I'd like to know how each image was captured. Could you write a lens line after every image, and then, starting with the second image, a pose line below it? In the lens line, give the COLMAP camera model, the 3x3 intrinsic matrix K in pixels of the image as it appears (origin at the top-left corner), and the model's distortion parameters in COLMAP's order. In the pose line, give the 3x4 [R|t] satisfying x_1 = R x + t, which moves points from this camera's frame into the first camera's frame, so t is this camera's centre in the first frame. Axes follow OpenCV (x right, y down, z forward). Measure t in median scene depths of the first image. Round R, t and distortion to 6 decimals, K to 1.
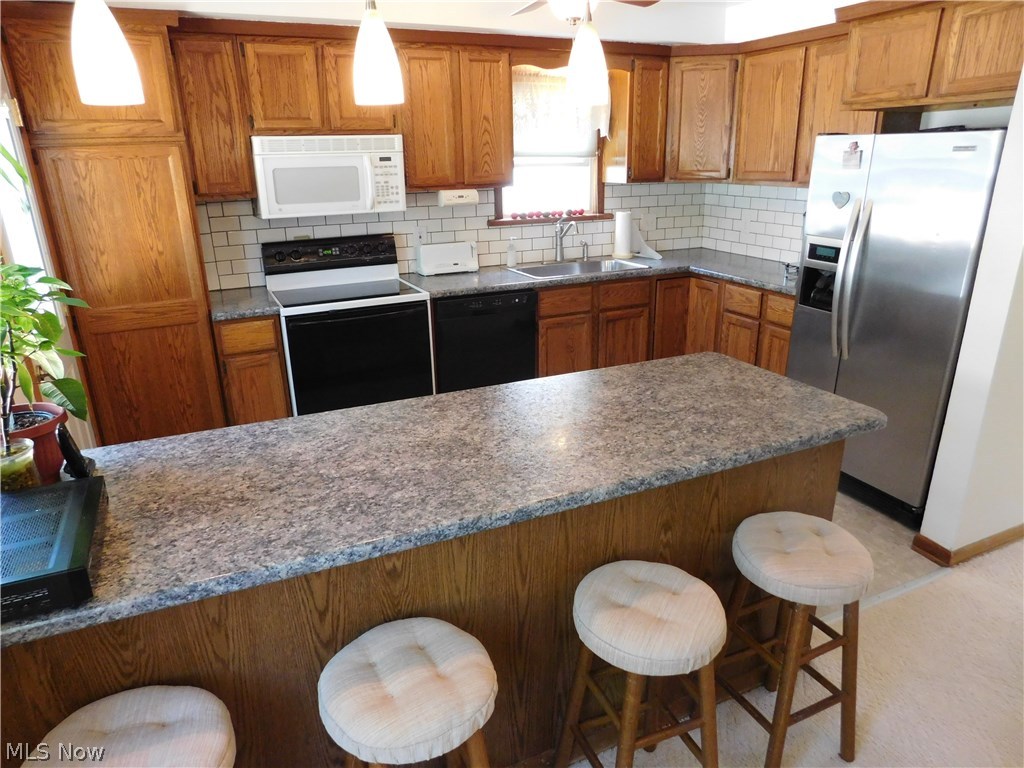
lens RADIAL K [[675.0, 0, 509.0], [0, 675.0, 384.2], [0, 0, 1]] dist [-0.077176, 0.067591]
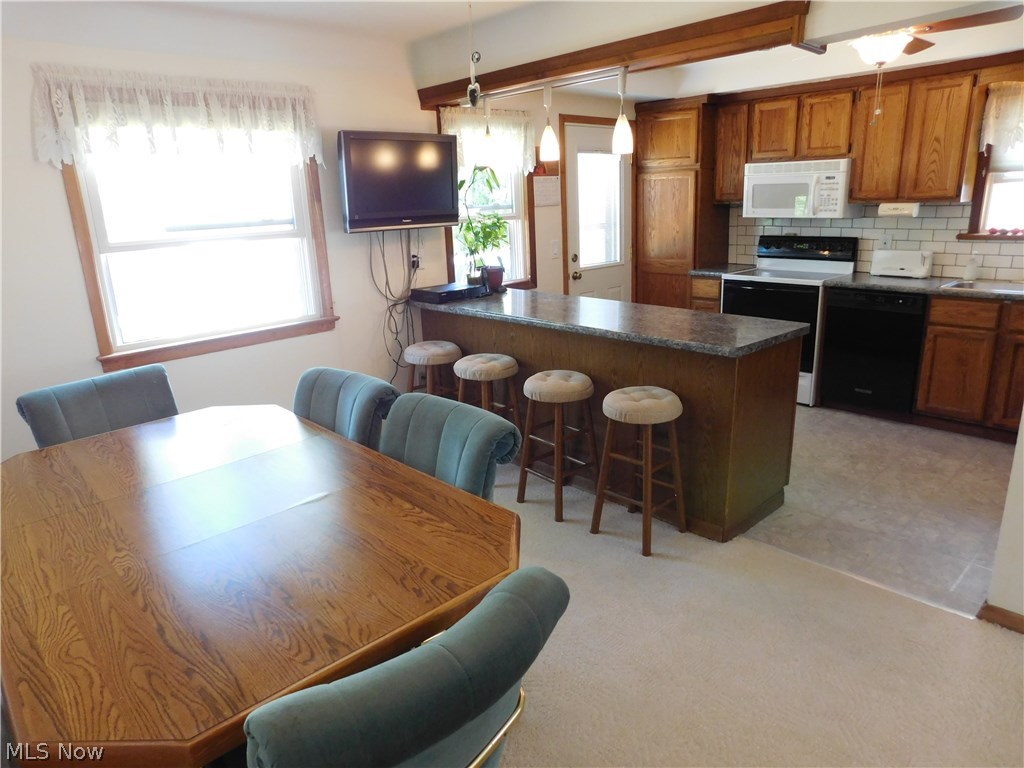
lens RADIAL K [[675.0, 0, 509.0], [0, 675.0, 384.2], [0, 0, 1]] dist [-0.077176, 0.067591]
pose [[0.321035, 0.261744, -0.910179, 0.833306], [-0.281375, 0.944016, 0.172229, 0.000477], [0.904303, 0.200810, 0.376710, 0.016260]]
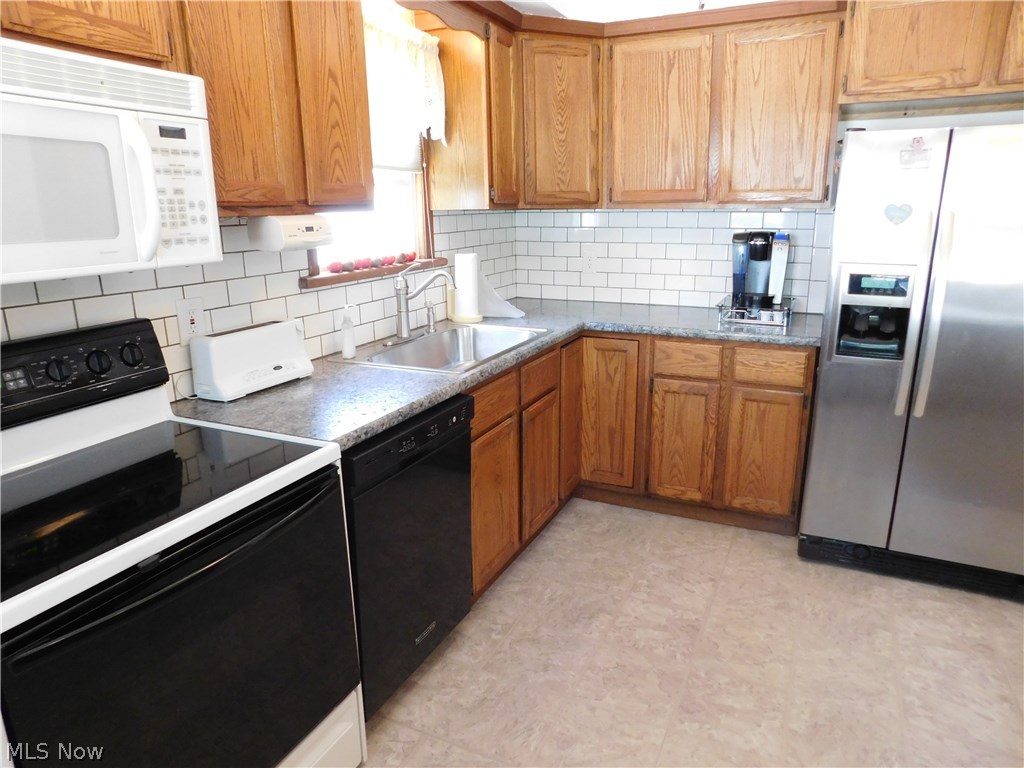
lens RADIAL K [[675.0, 0, 509.0], [0, 675.0, 384.2], [0, 0, 1]] dist [-0.077176, 0.067591]
pose [[0.771601, -0.158343, 0.616084, -0.271770], [0.207950, 0.978098, -0.009056, -0.135227], [-0.601157, 0.135103, 0.787628, 0.546134]]
